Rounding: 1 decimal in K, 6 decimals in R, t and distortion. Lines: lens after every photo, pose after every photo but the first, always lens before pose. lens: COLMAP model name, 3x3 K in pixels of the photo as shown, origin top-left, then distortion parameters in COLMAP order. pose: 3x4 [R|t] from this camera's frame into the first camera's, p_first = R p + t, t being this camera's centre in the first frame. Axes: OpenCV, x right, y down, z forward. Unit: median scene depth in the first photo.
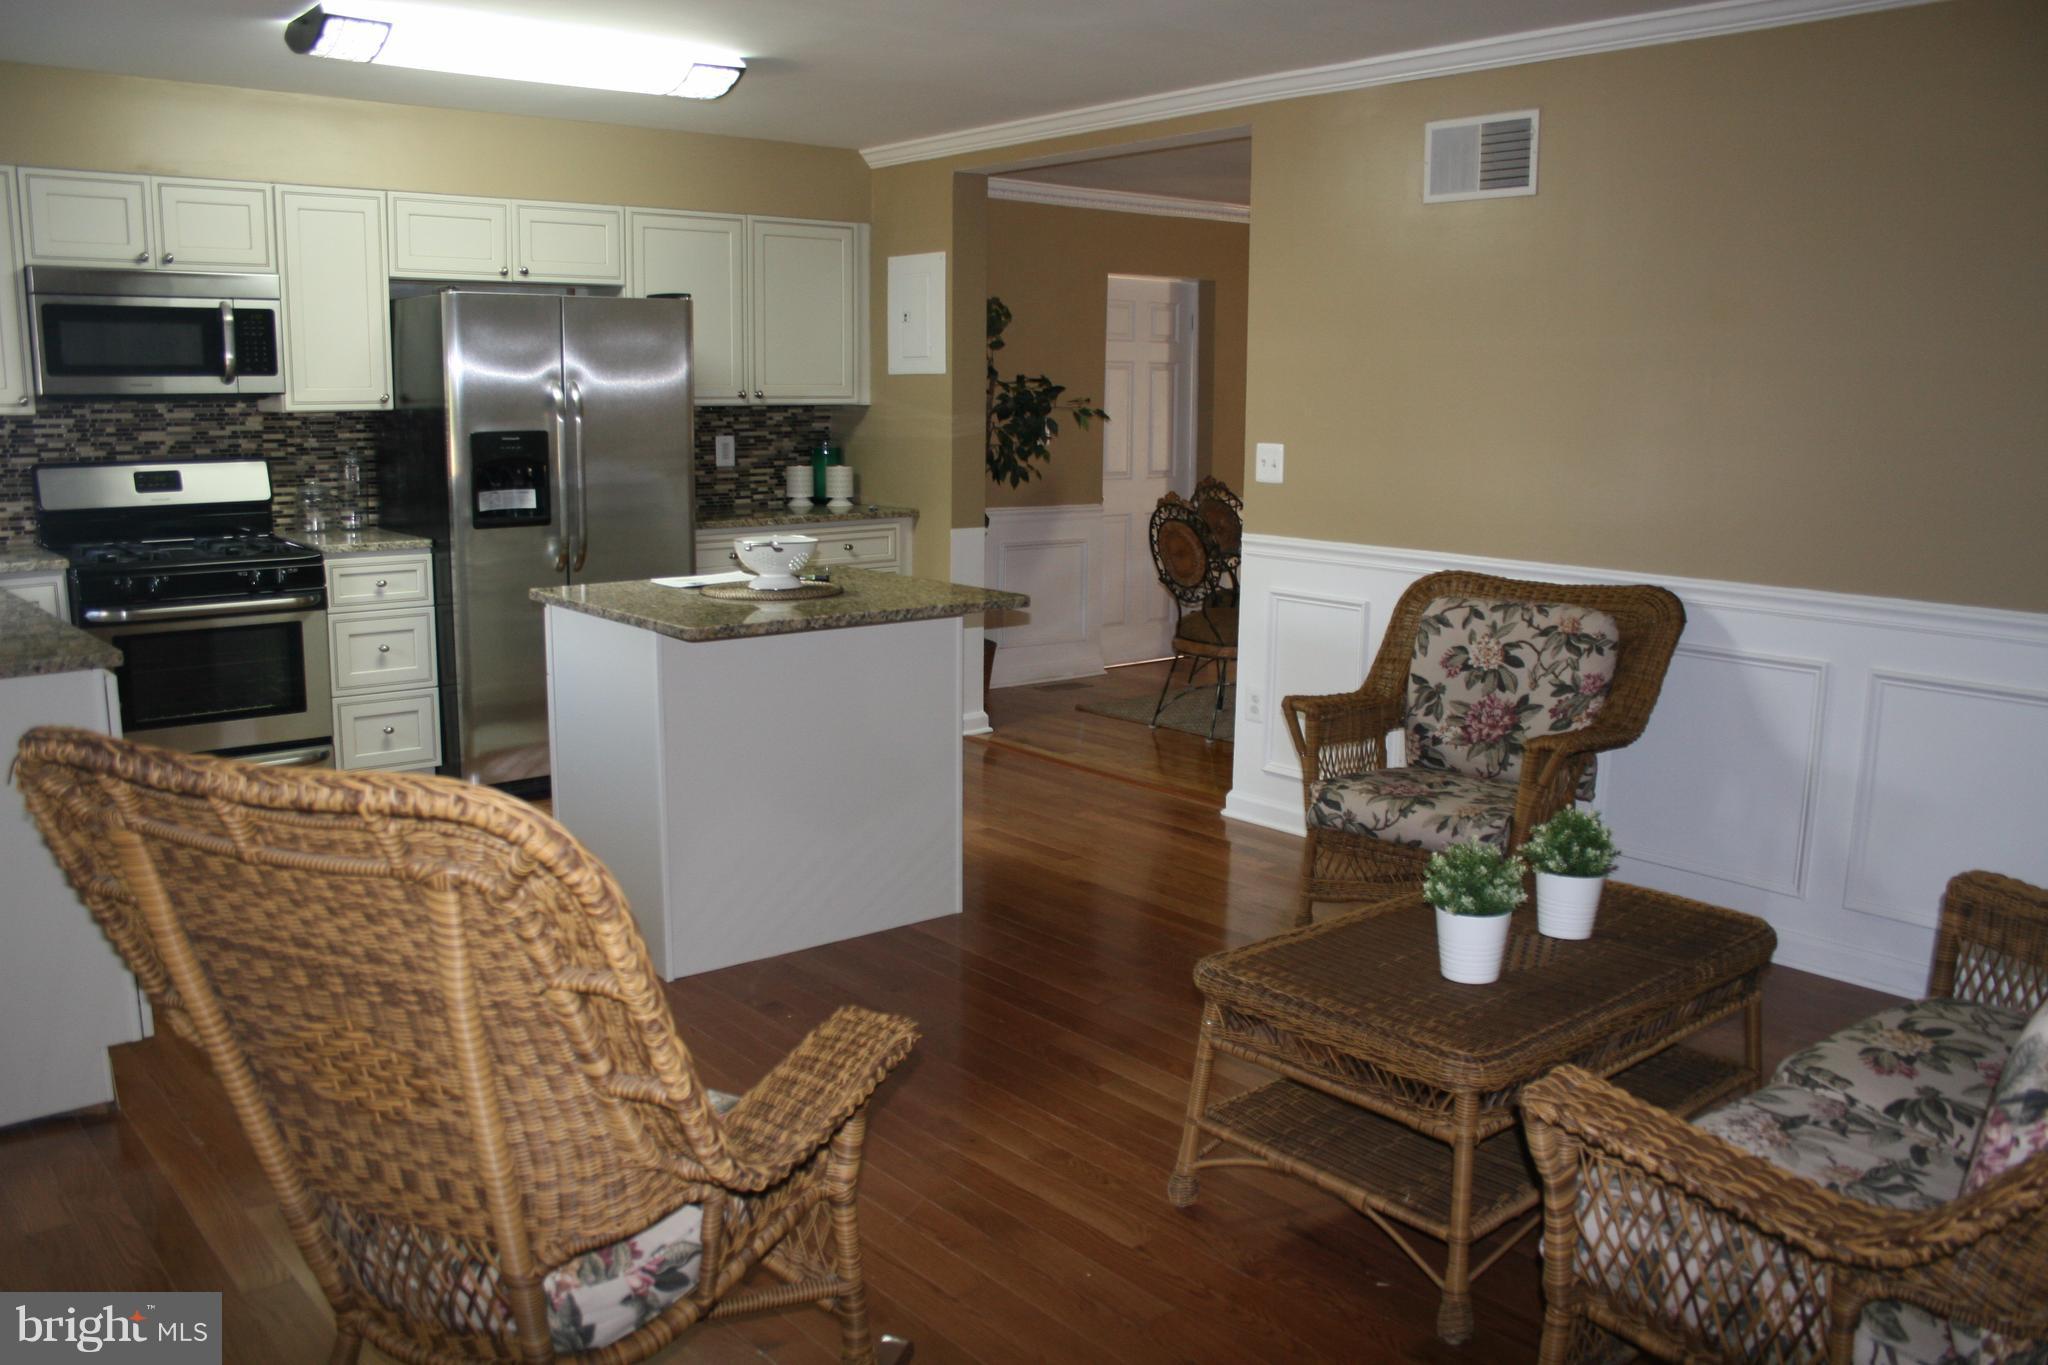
lens RADIAL K [[1690.3, 0, 1024.0], [0, 1690.3, 709.1], [0, 0, 1]] dist [-0.155124, 0.131314]
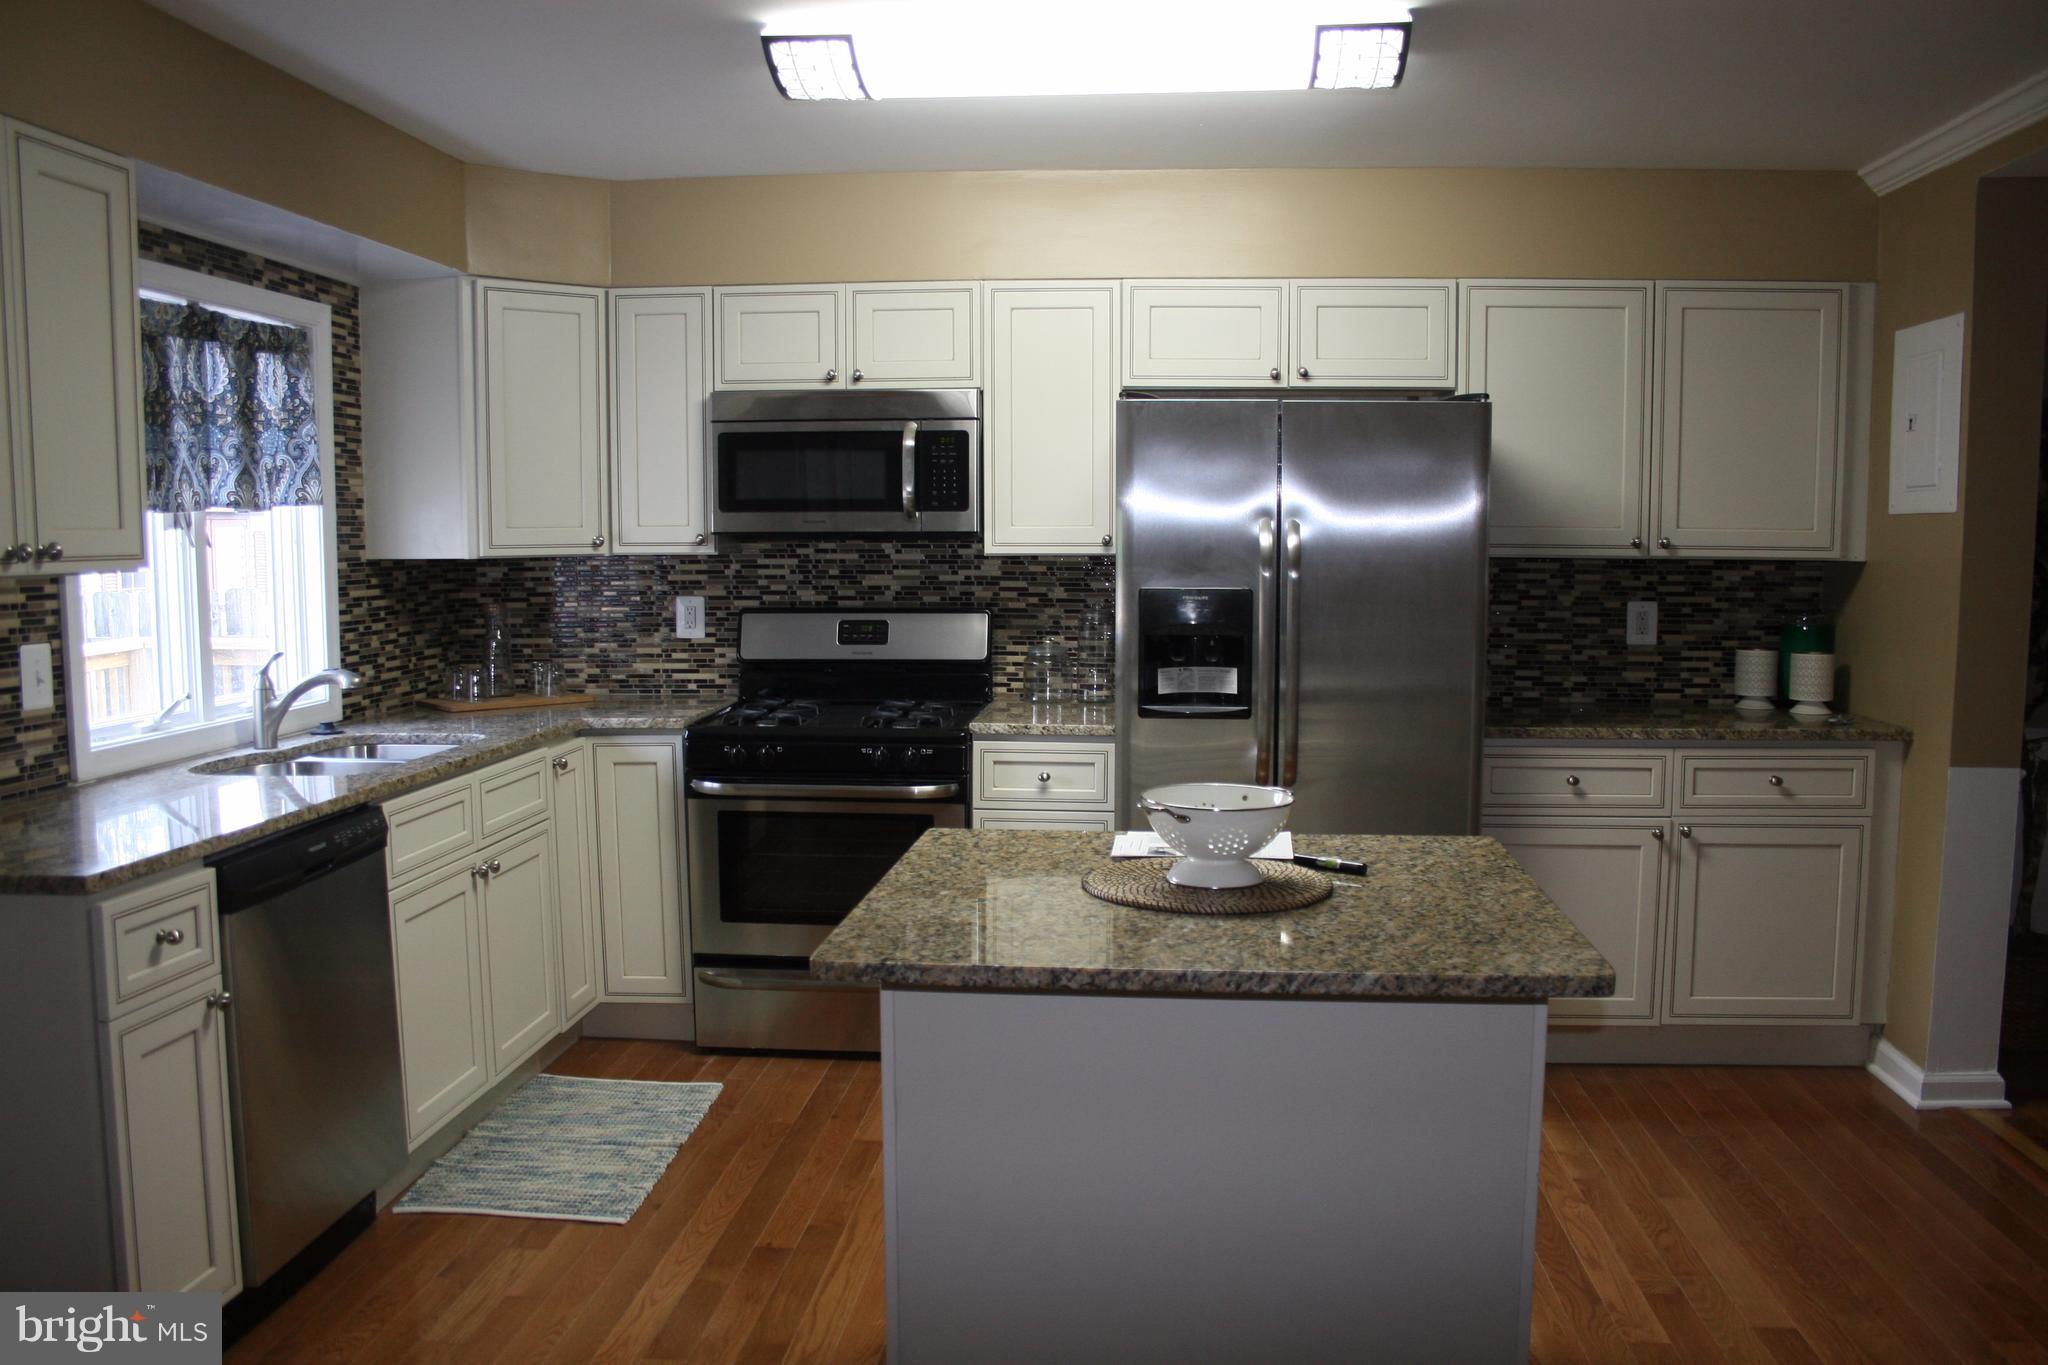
lens RADIAL K [[1690.3, 0, 1024.0], [0, 1690.3, 709.1], [0, 0, 1]] dist [-0.155124, 0.131314]
pose [[0.709369, 0.068003, -0.701550, 0.184398], [-0.126791, 0.991410, -0.032105, -0.094092], [0.693340, 0.111724, 0.711897, 0.494218]]
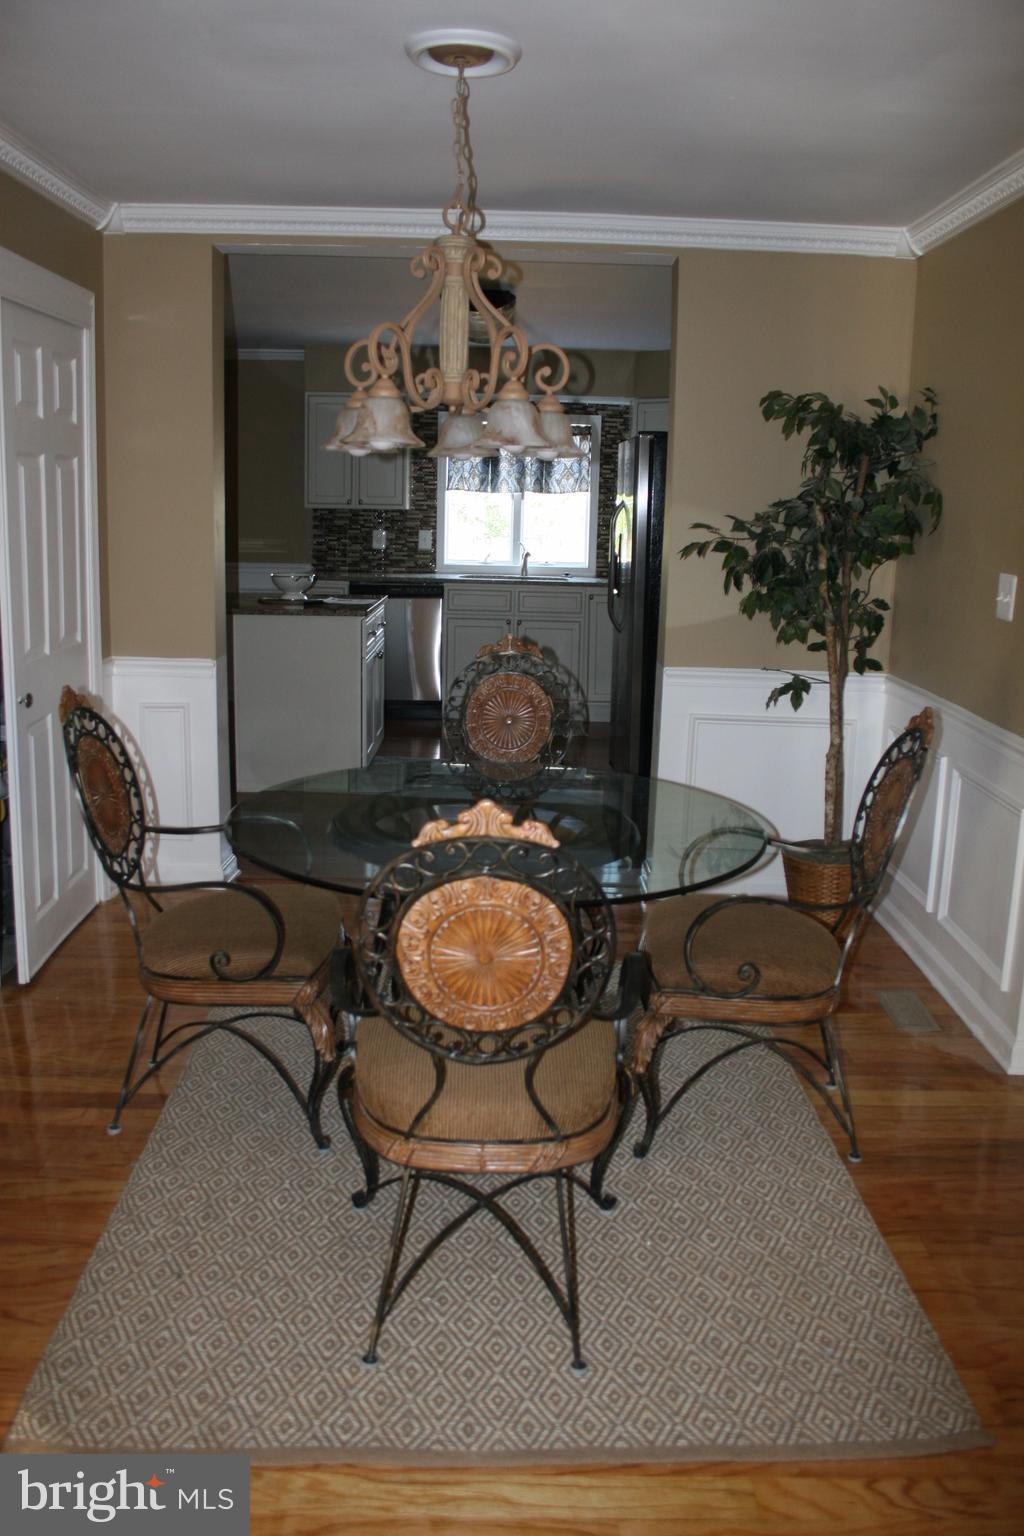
lens RADIAL K [[1267.7, 0, 518.7], [0, 1267.7, 747.4], [0, 0, 1]] dist [-0.155124, 0.131314]
pose [[-0.627706, 0.127008, -0.768020, 0.849472], [-0.173772, 0.938844, 0.297281, -0.394966], [0.758807, 0.320065, -0.567247, 2.104993]]
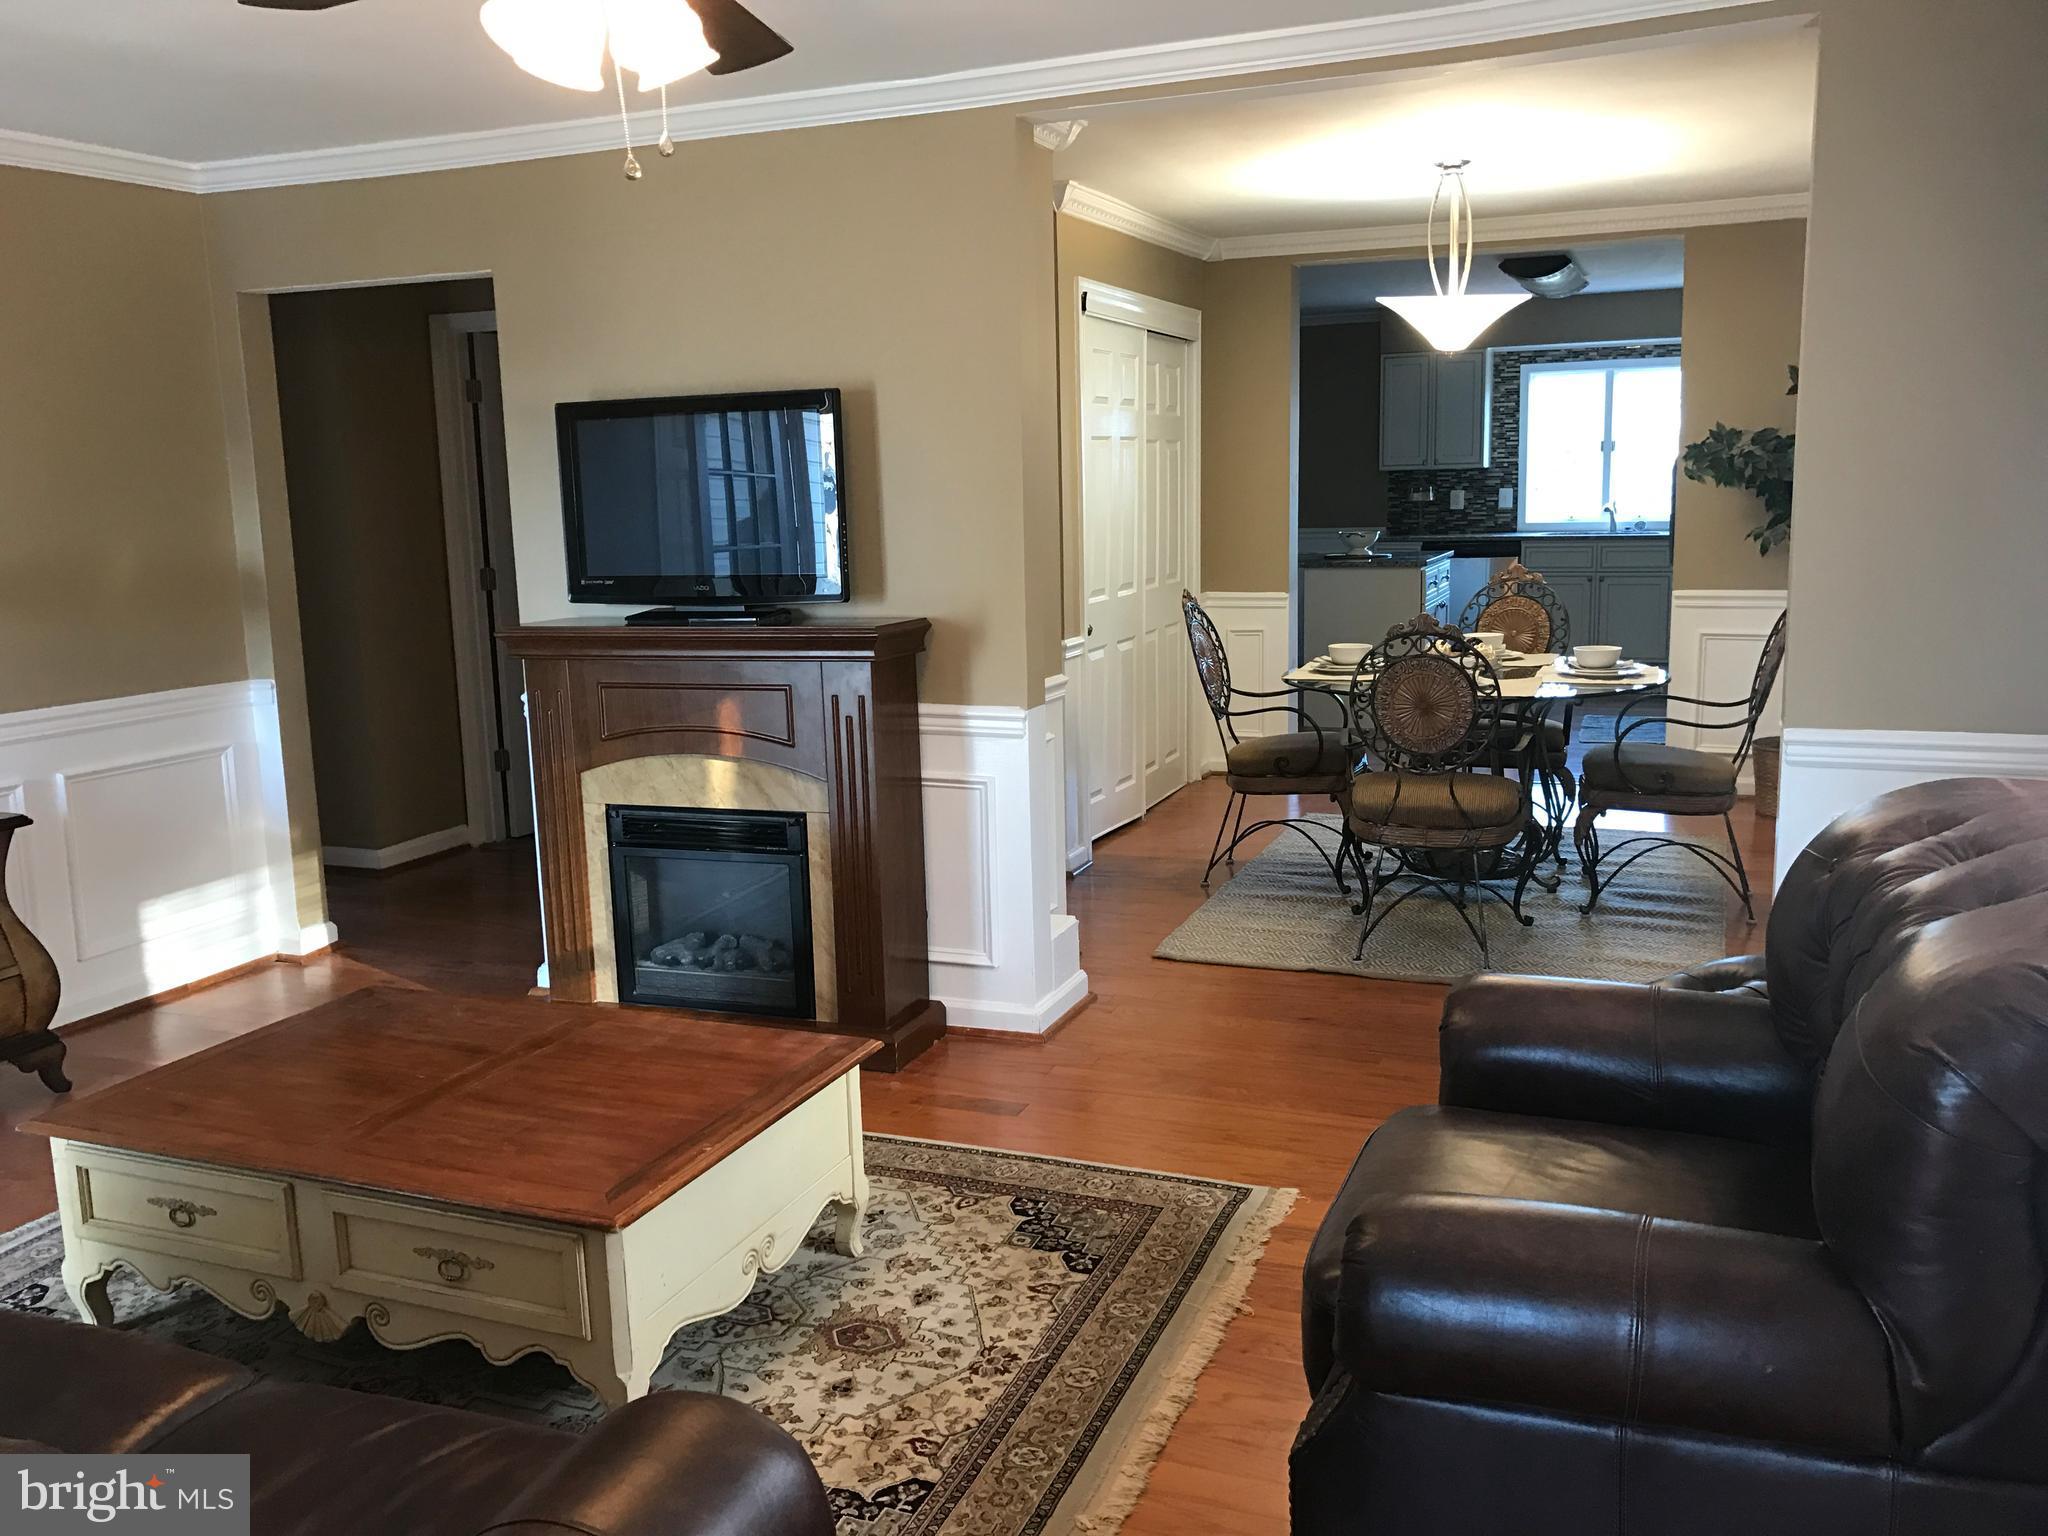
lens RADIAL K [[1752.8, 0, 1013.0], [0, 1752.8, 816.0], [0, 0, 1]] dist [0.001539, 0.000211]
pose [[-0.875232, 0.107072, -0.471704, 1.350472], [-0.074743, 0.933543, 0.350587, -0.515990], [0.477893, 0.342102, -0.809064, 2.741180]]
